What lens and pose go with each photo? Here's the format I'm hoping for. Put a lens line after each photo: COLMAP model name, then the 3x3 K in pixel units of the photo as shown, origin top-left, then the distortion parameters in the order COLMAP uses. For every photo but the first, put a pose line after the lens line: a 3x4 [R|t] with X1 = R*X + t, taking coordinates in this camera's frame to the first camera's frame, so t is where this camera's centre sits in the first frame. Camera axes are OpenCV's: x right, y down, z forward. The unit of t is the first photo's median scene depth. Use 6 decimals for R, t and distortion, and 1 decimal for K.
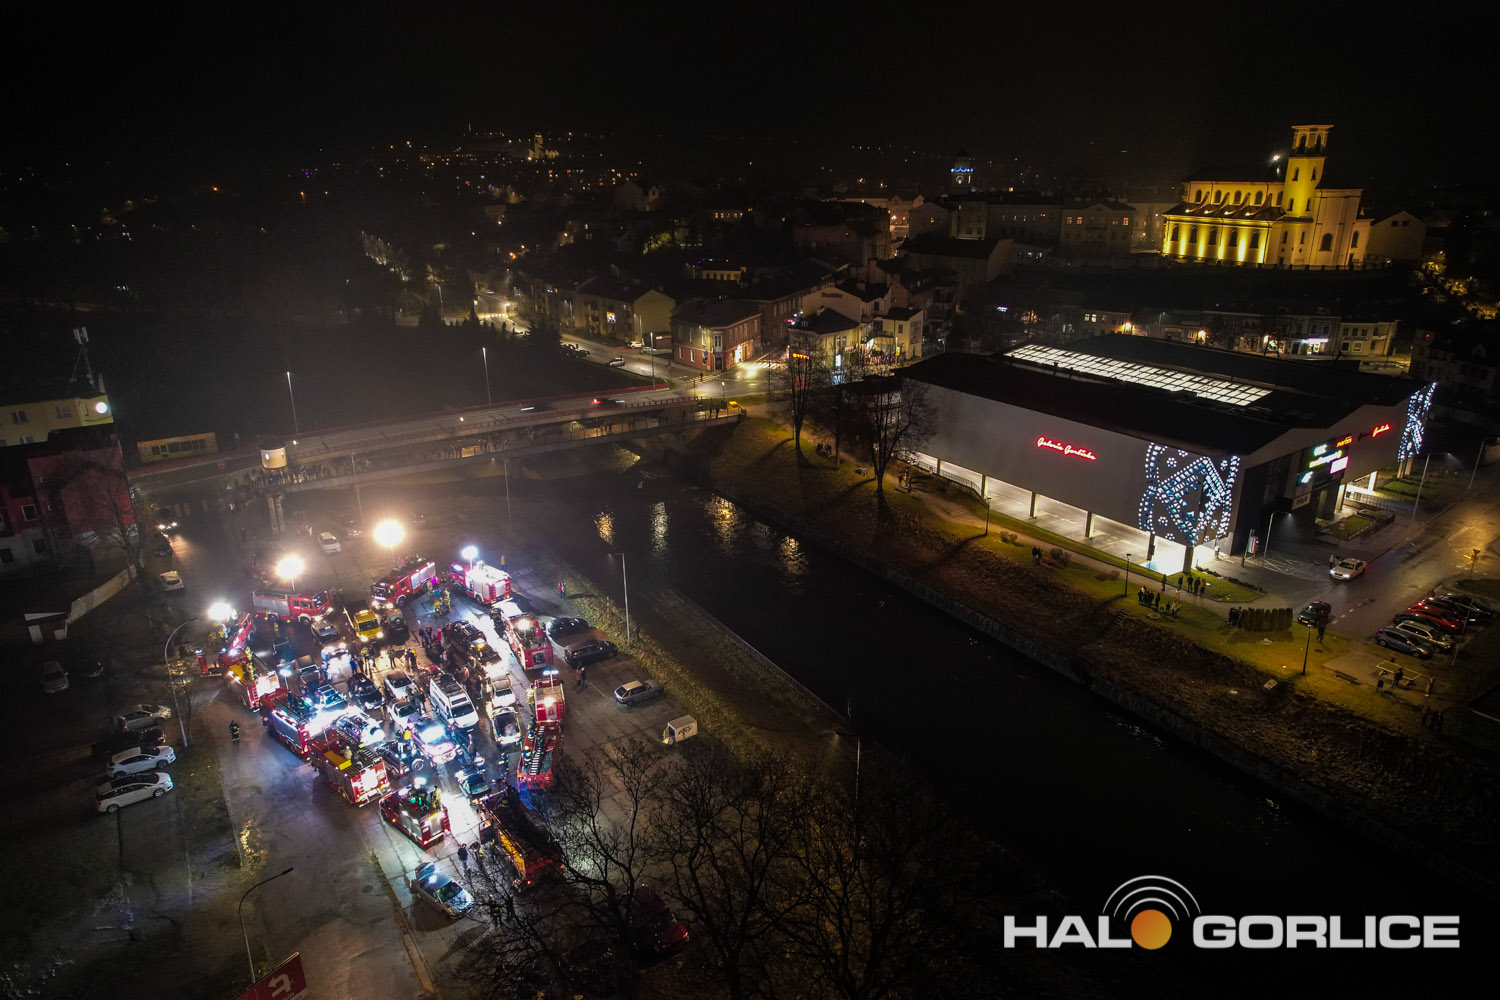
lens RADIAL K [[966.4, 0, 750.0], [0, 966.4, 500.0], [0, 0, 1]] dist [-0.084608, 0.083022]
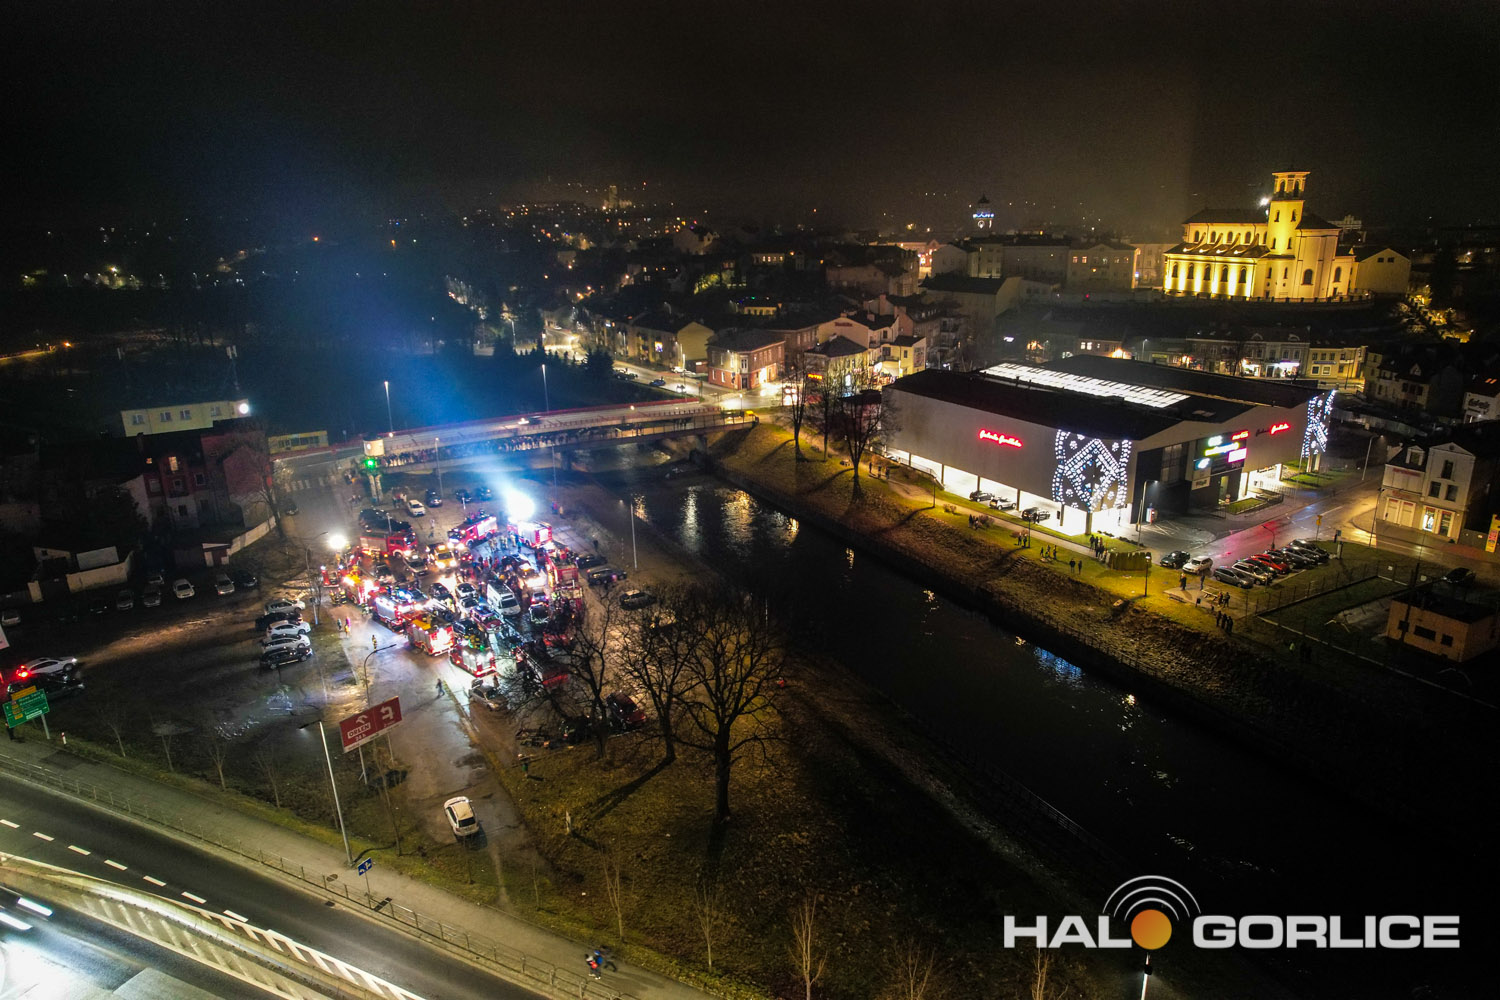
lens RADIAL K [[966.4, 0, 750.0], [0, 966.4, 500.0], [0, 0, 1]] dist [-0.084608, 0.083022]
pose [[0.997284, 0.010033, -0.072969, 0.082820], [-0.013313, 0.998916, -0.044607, 0.070150], [0.072442, 0.045457, 0.996336, -0.206991]]
